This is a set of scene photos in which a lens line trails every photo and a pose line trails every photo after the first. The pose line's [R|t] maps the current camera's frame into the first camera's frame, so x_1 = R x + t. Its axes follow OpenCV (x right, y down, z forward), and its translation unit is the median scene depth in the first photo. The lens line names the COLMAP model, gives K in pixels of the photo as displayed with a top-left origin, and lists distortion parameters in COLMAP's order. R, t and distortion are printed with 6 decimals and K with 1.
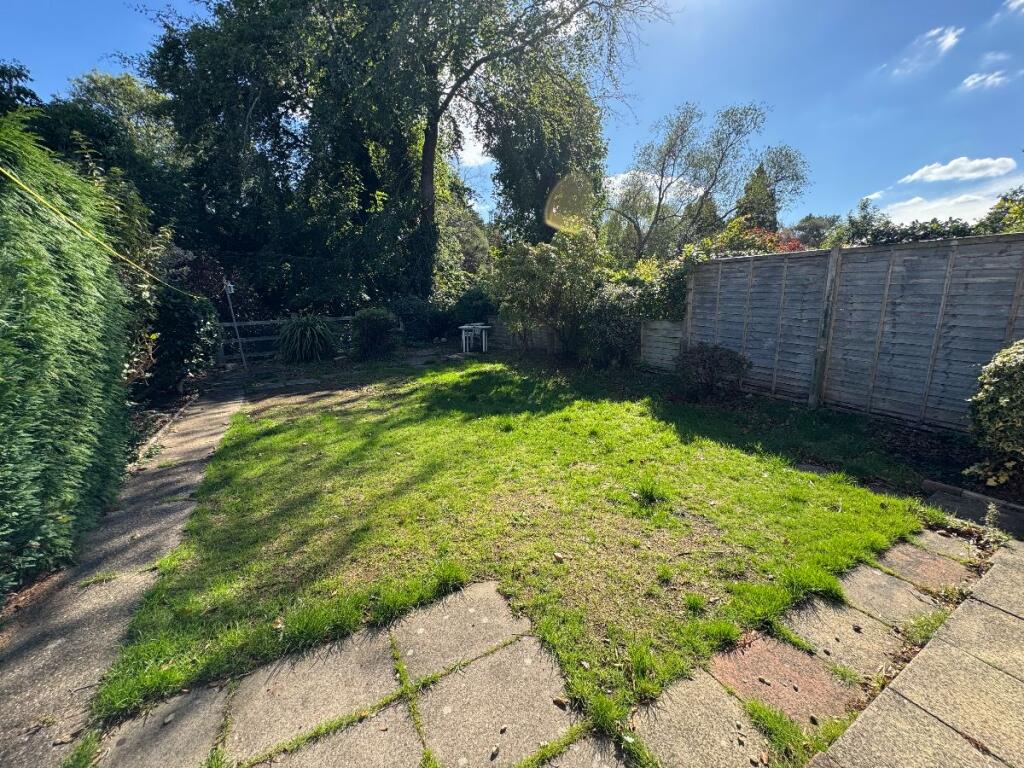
lens RADIAL K [[405.7, 0, 511.3], [0, 405.7, 380.0], [0, 0, 1]] dist [-0.003559, -0.000345]
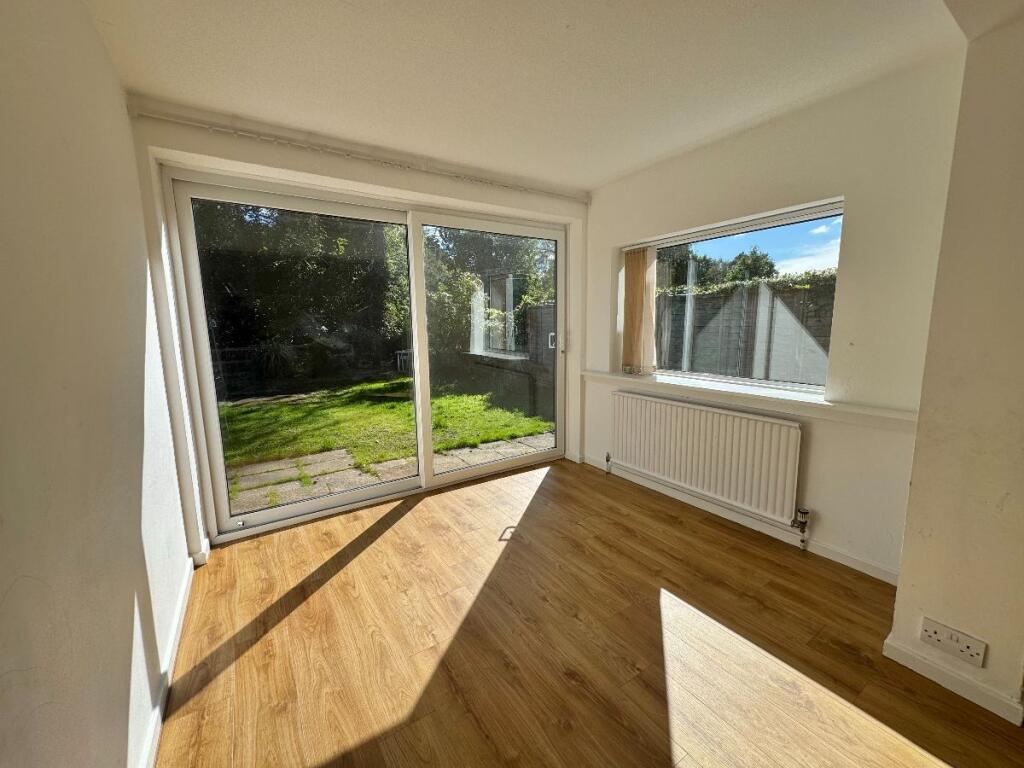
lens RADIAL K [[405.7, 0, 513.0], [0, 405.7, 383.6], [0, 0, 1]] dist [-0.003559, -0.000345]
pose [[0.997914, -0.012991, 0.063239, 0.263609], [0.016682, 0.998166, -0.058186, 0.085319], [-0.062367, 0.059119, 0.996301, -0.492655]]
